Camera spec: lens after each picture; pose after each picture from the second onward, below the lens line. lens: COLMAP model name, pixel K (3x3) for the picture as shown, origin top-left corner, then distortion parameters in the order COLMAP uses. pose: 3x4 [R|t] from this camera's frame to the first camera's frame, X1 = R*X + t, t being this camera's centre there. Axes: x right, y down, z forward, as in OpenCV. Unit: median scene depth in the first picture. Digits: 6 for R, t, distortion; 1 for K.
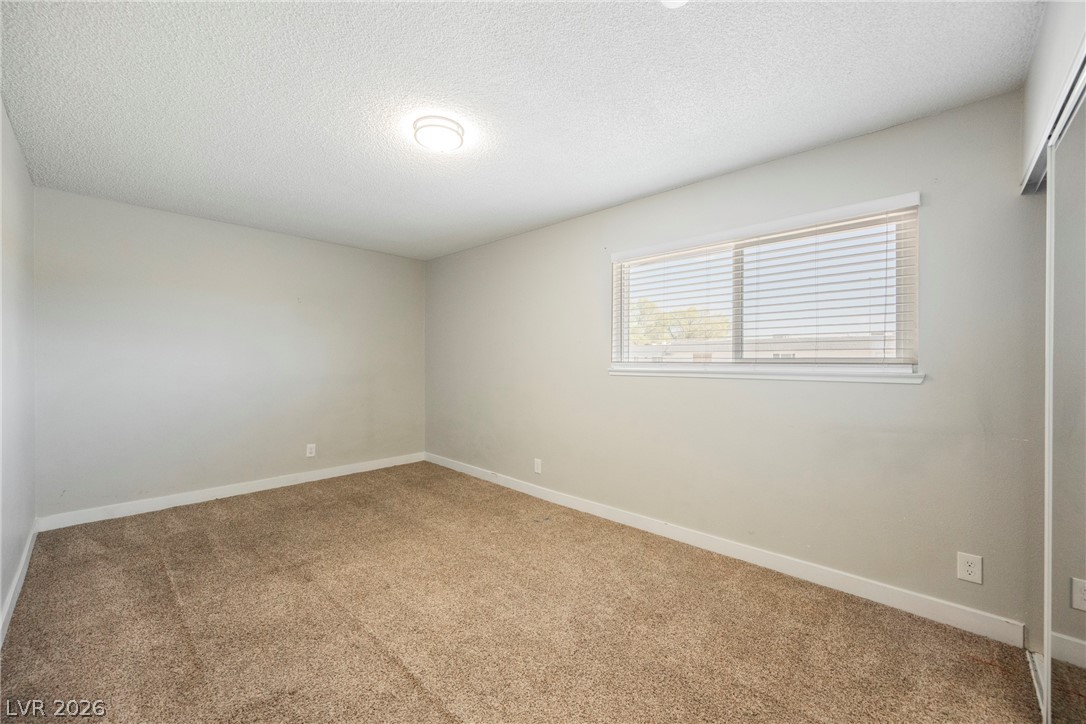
lens RADIAL K [[424.9, 0, 540.4], [0, 424.9, 363.3], [0, 0, 1]] dist [-0.003428, 0.000721]
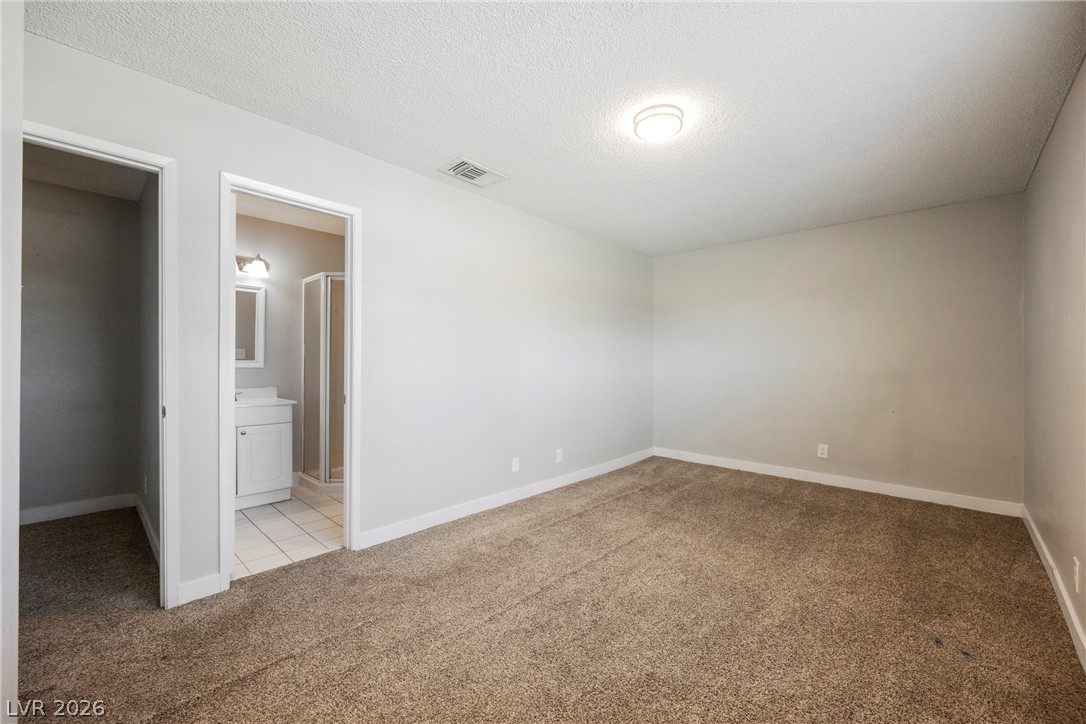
lens RADIAL K [[424.9, 0, 547.7], [0, 424.9, 363.8], [0, 0, 1]] dist [-0.003428, 0.000721]
pose [[0.025727, 0.004259, -0.999660, 0.507355], [-0.012986, 0.999908, 0.003926, 0.019407], [0.999585, 0.012881, 0.025780, 0.469067]]
